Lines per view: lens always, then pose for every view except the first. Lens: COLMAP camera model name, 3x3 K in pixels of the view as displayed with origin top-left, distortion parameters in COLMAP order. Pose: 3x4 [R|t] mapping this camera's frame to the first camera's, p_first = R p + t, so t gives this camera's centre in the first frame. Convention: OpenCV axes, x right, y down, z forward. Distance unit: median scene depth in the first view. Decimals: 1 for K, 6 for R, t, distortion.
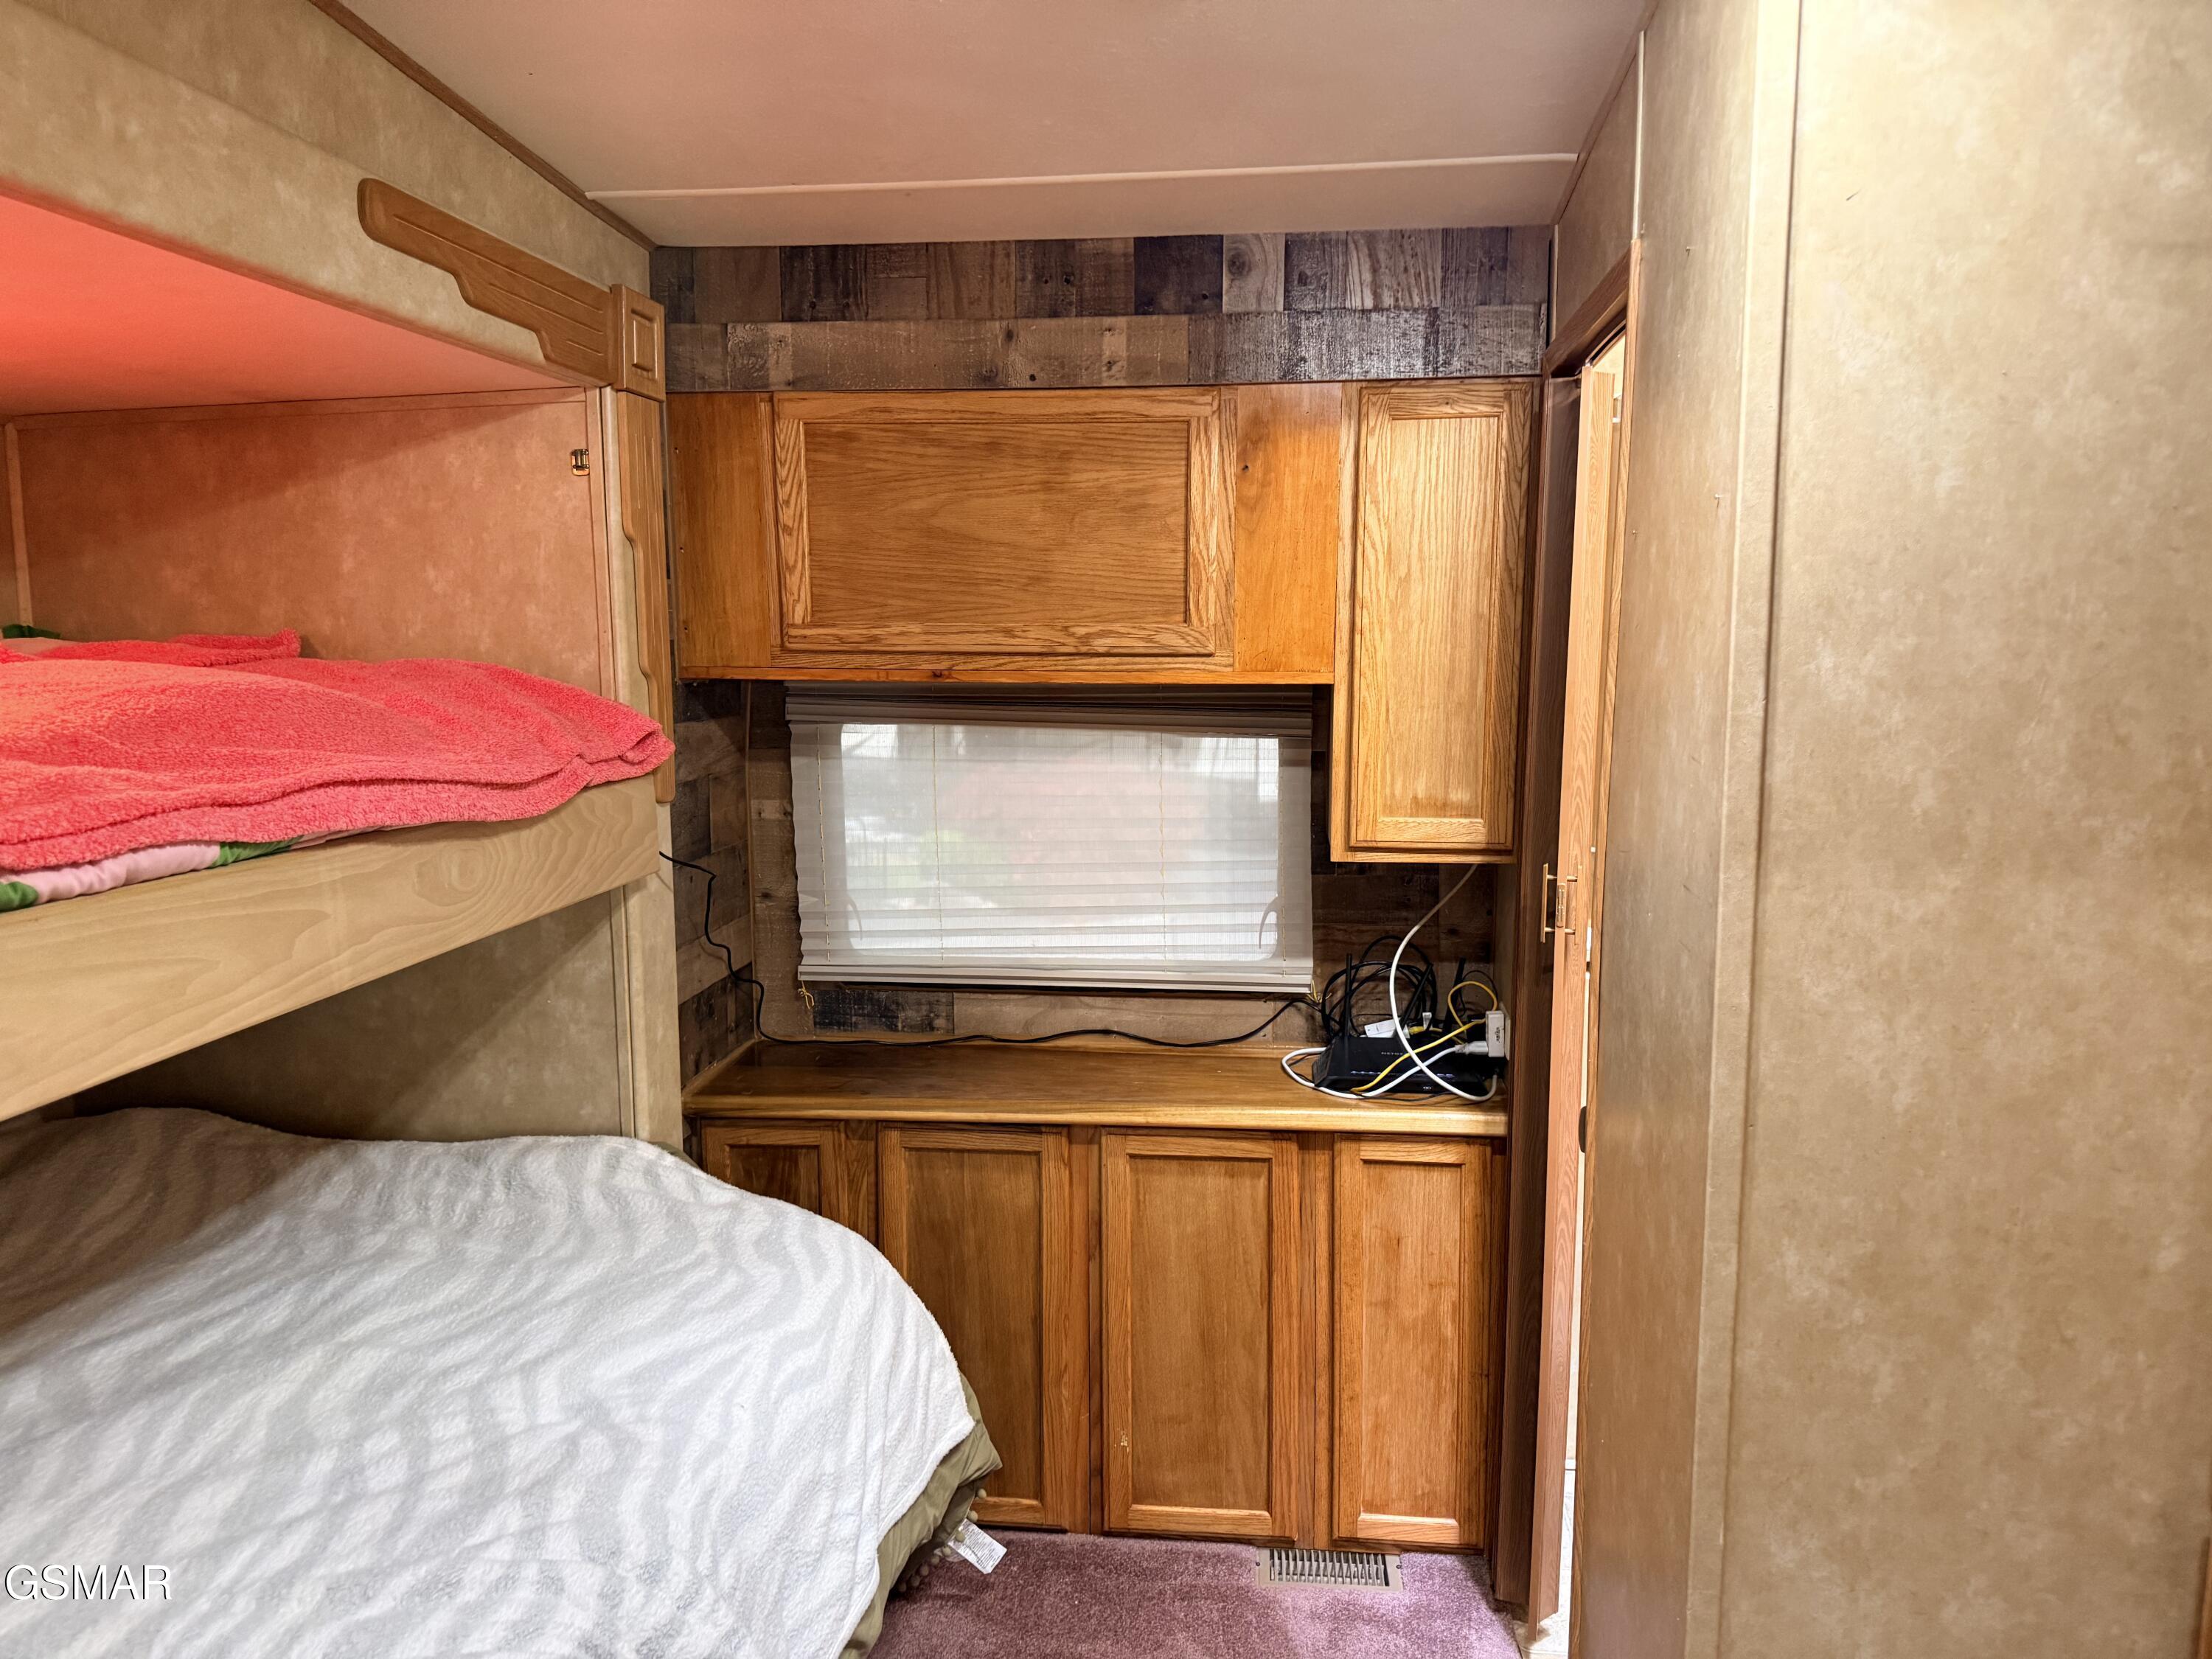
lens RADIAL K [[1531.5, 0, 1117.7], [0, 1531.5, 839.5], [0, 0, 1]] dist [0.074829, -0.108592]
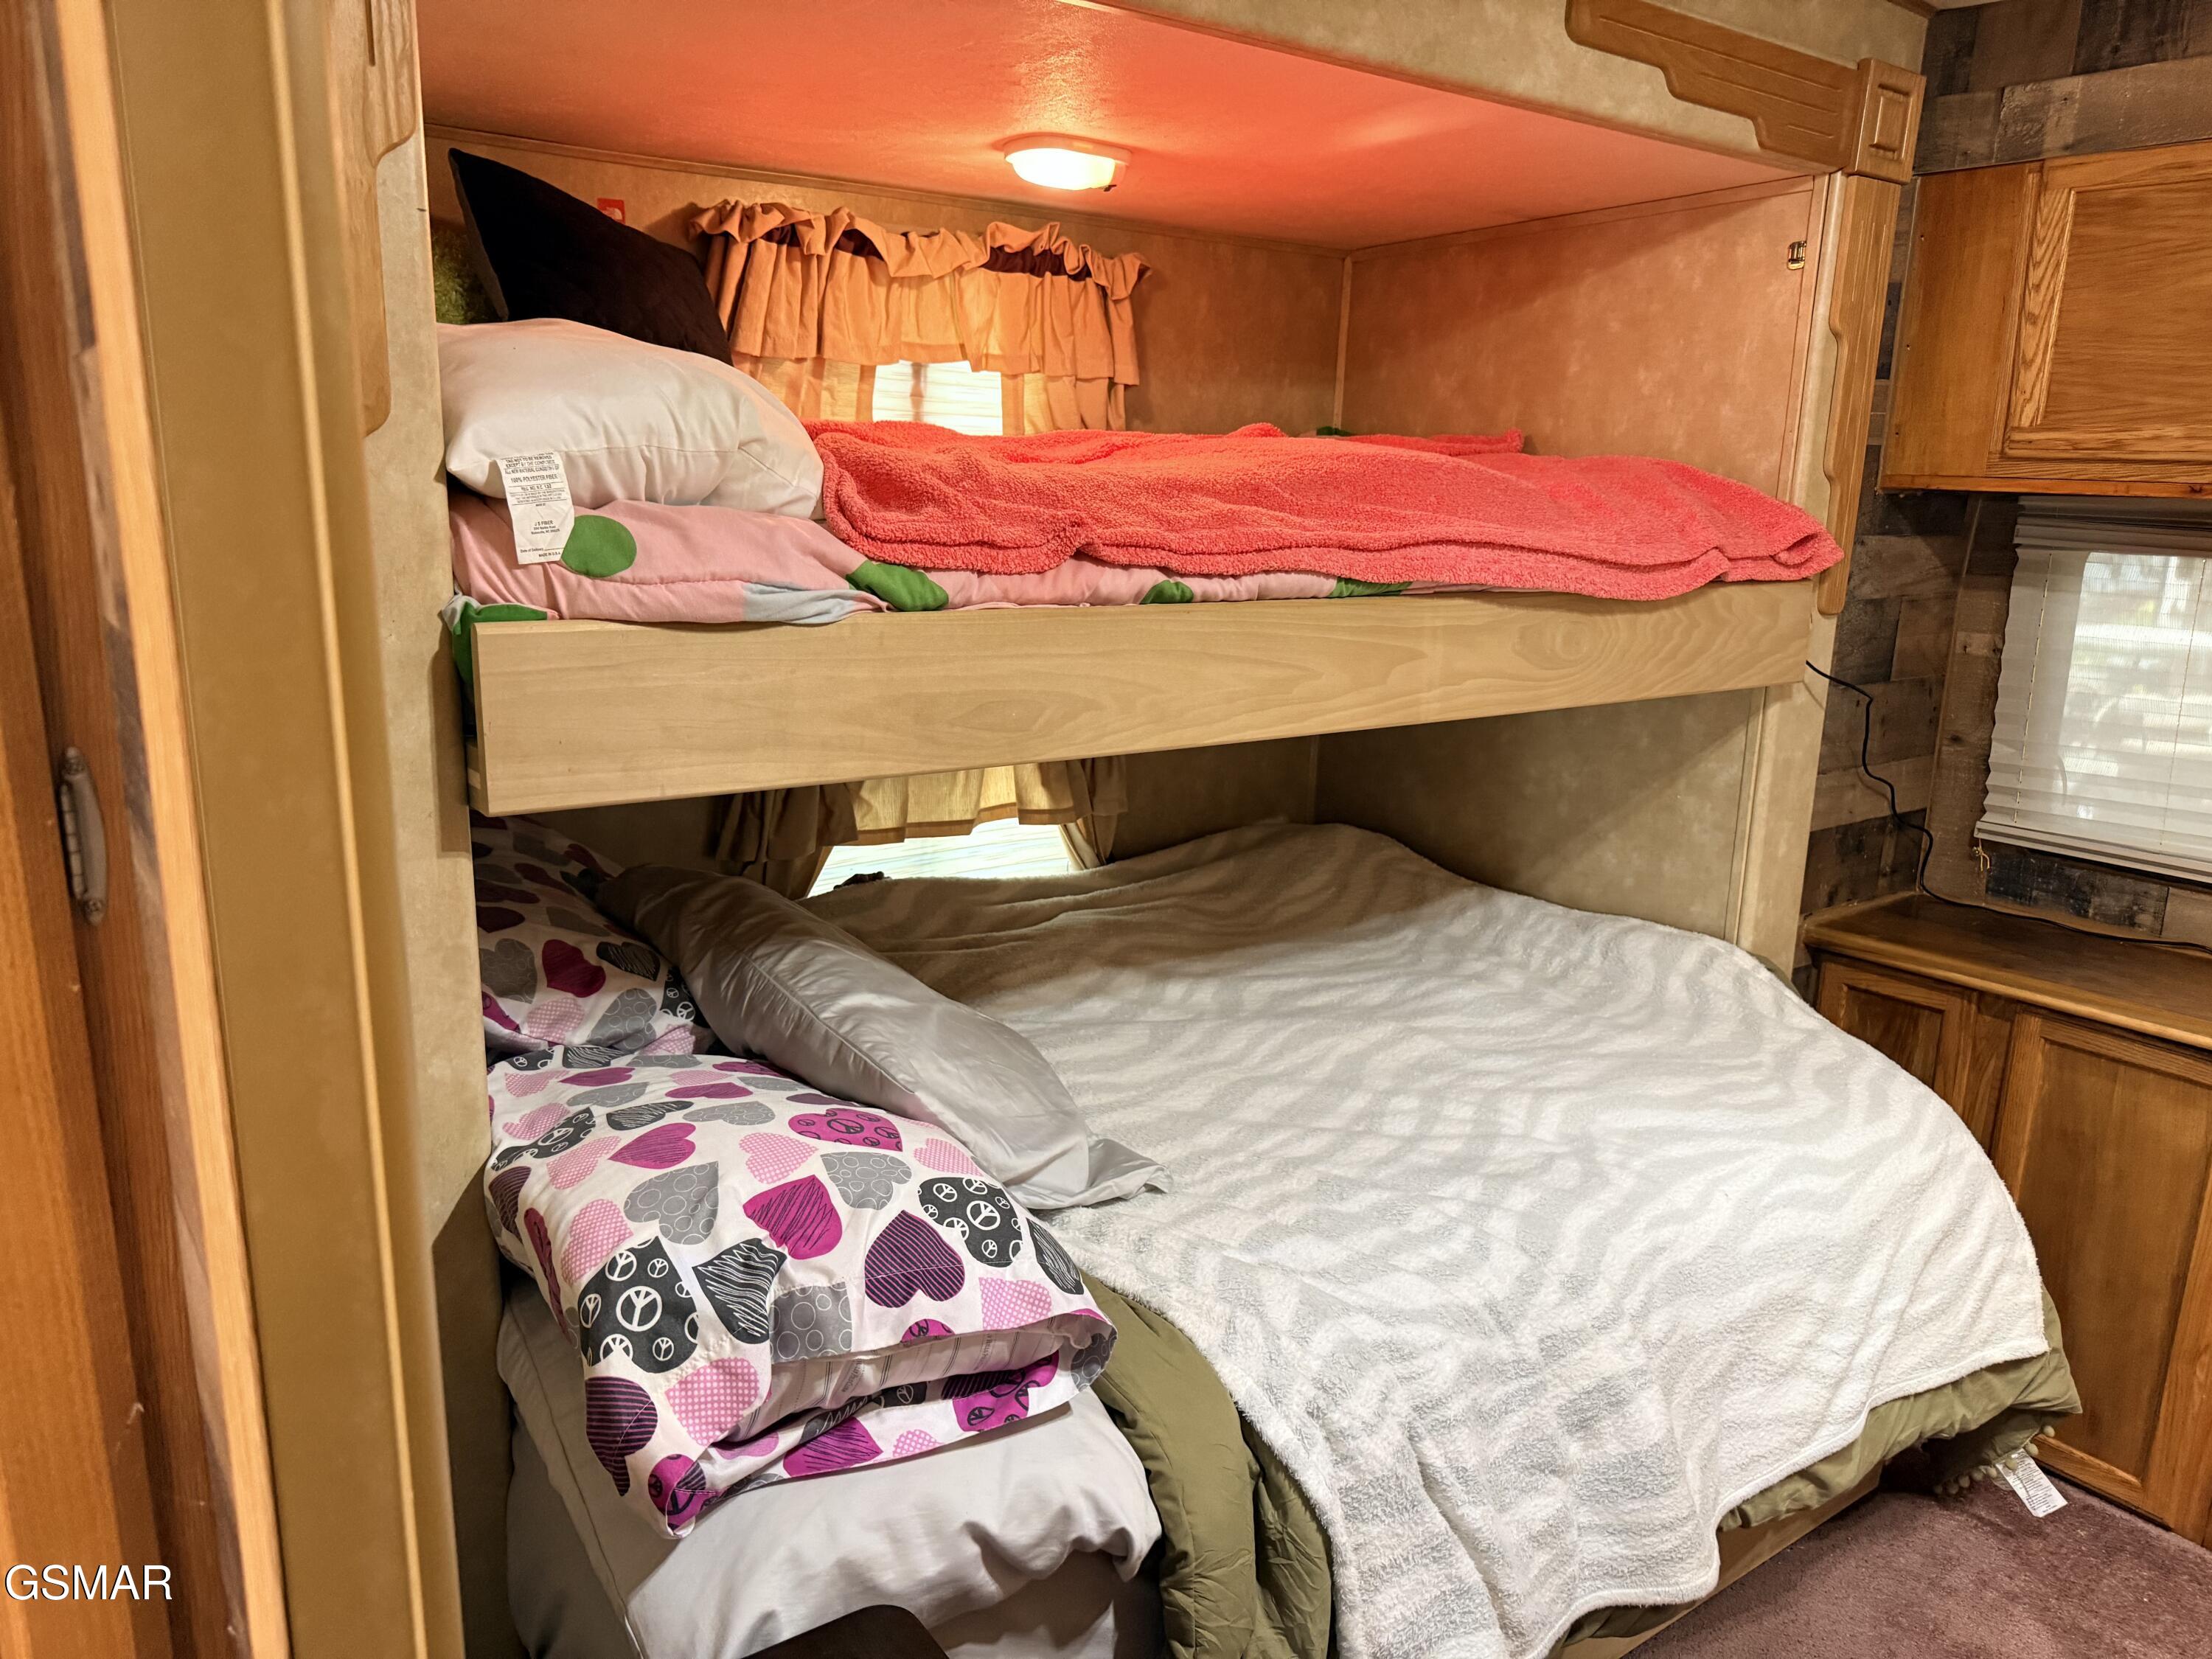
lens RADIAL K [[1575.9, 0, 1142.3], [0, 1575.9, 857.7], [0, 0, 1]] dist [0.021010, -0.045921]
pose [[0.687523, 0.190017, -0.700861, 0.136242], [-0.119771, 0.981611, 0.148642, 0.030619], [0.716218, -0.018252, 0.697638, 0.004704]]
